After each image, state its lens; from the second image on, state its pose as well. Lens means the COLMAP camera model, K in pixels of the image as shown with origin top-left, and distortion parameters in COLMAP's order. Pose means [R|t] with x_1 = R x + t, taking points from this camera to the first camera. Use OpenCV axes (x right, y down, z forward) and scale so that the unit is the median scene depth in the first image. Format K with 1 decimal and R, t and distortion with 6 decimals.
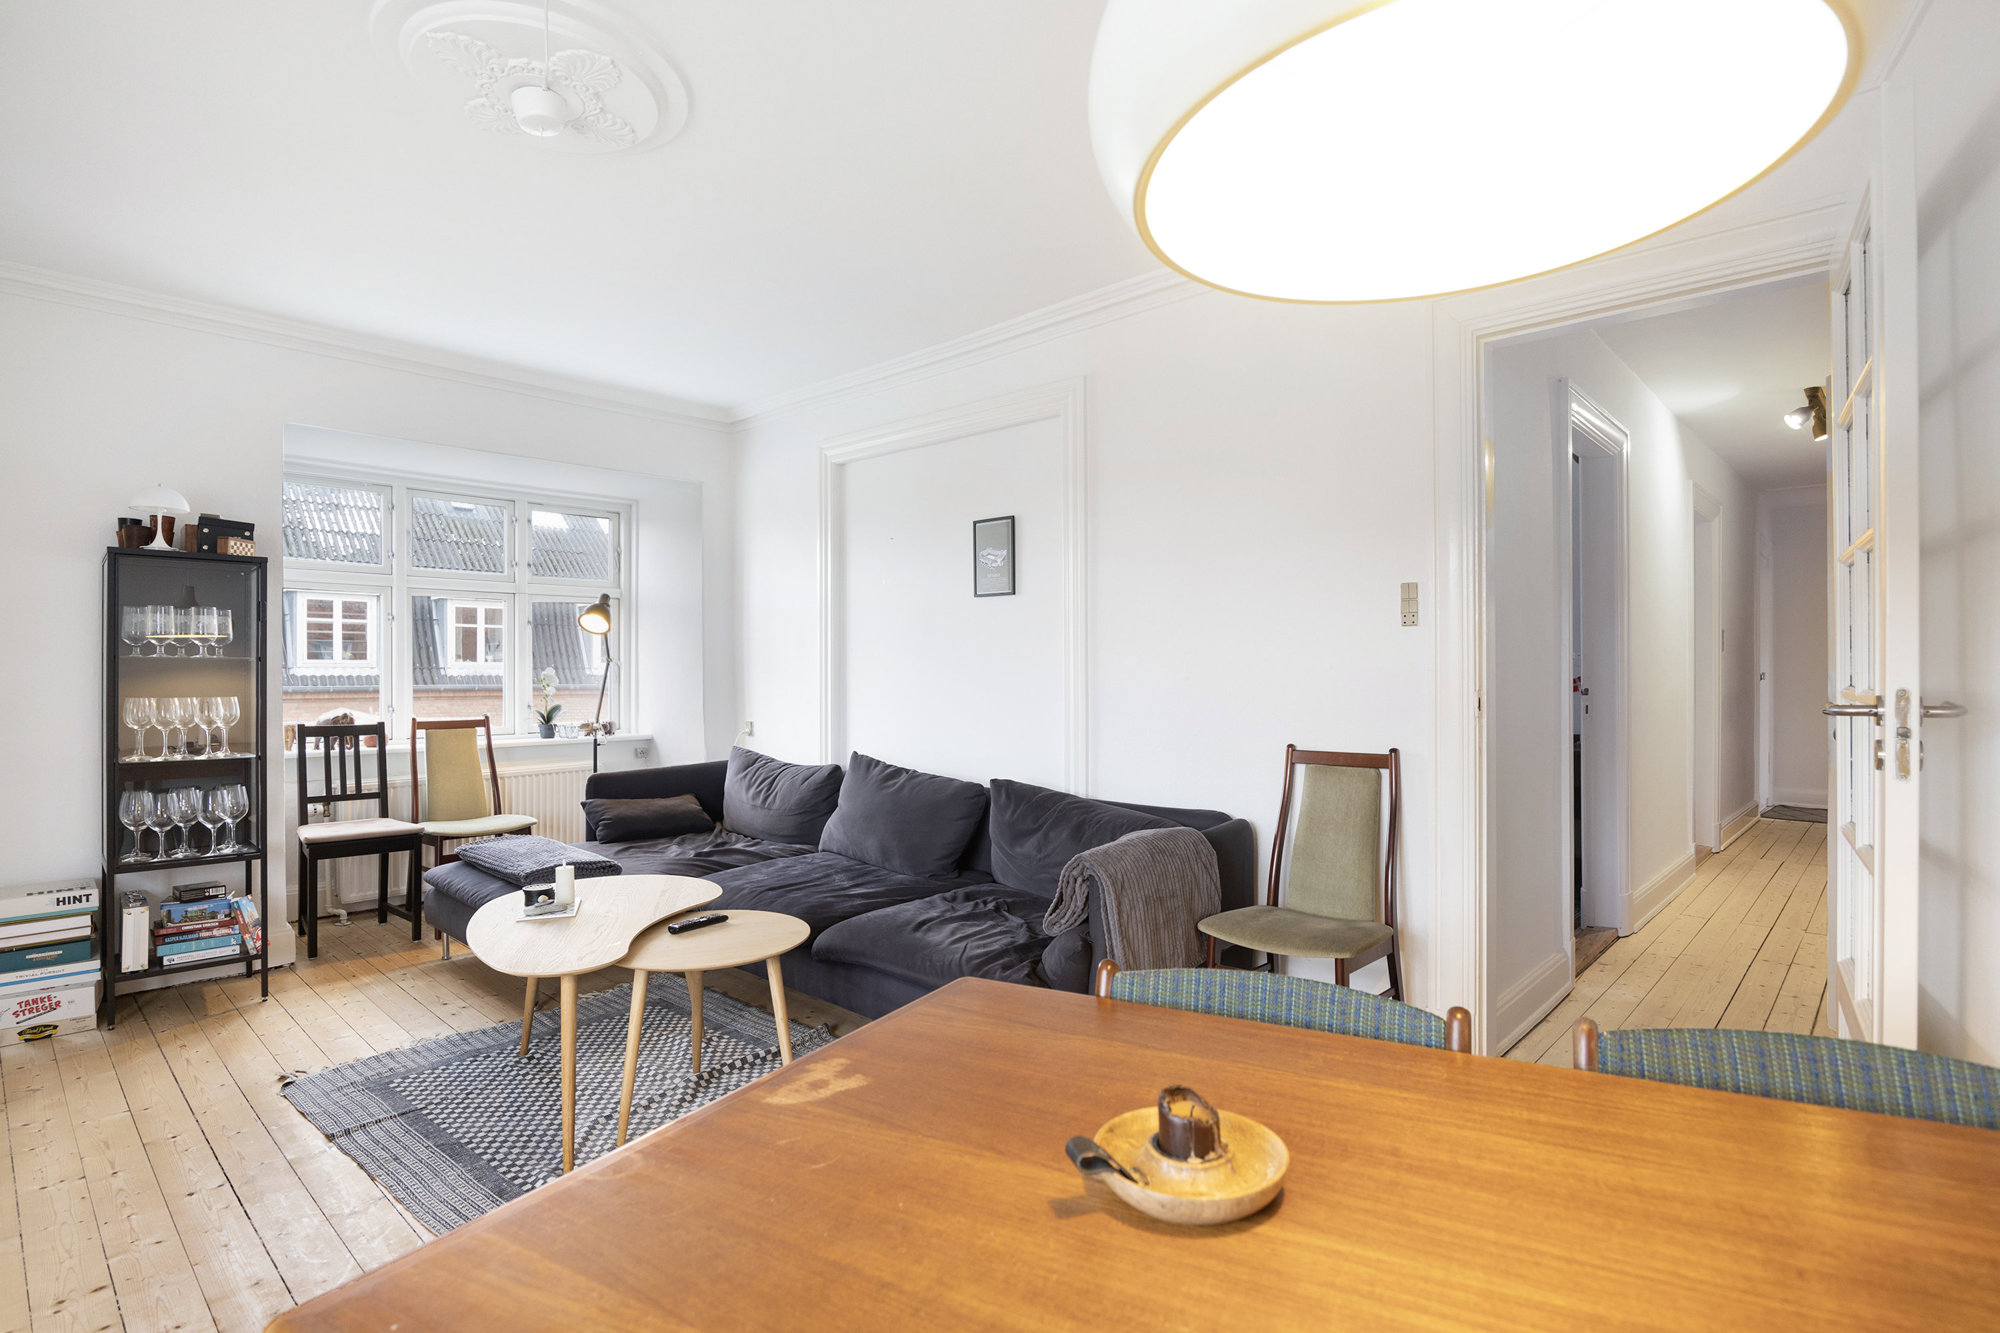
lens RADIAL K [[978.8, 0, 1001.7], [0, 978.8, 662.7], [0, 0, 1]] dist [-0.000573, -0.000107]
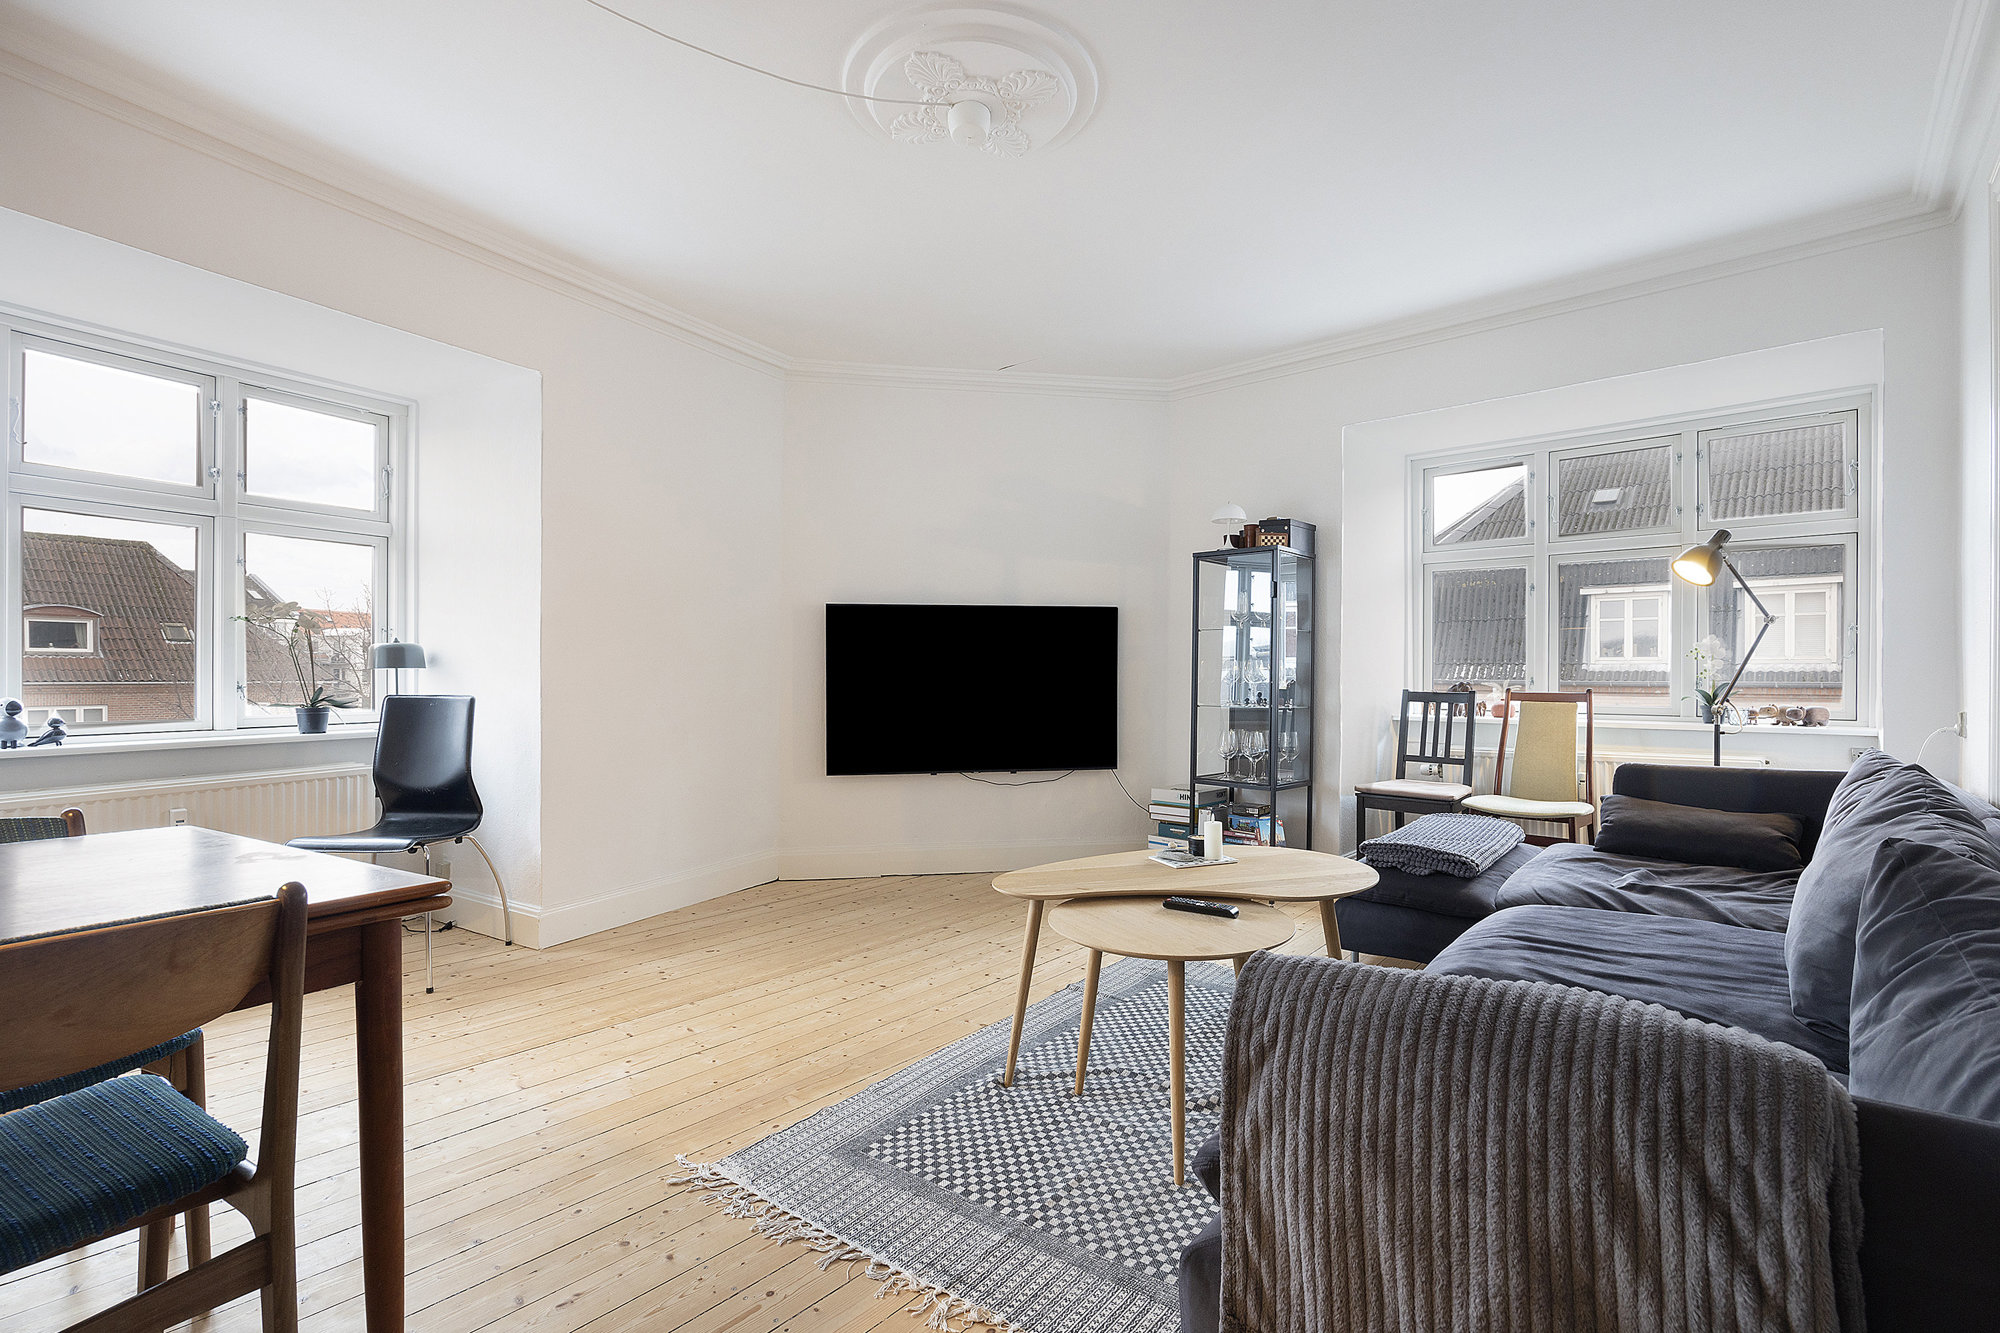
lens RADIAL K [[892.8, 0, 1001.9], [0, 892.8, 665.4], [0, 0, 1]] dist [0.000630, 0.000114]
pose [[0.060574, -0.003365, -0.998158, 0.262383], [0.004701, 0.999984, -0.003086, 0.034881], [0.998153, -0.004505, 0.060589, 0.462058]]
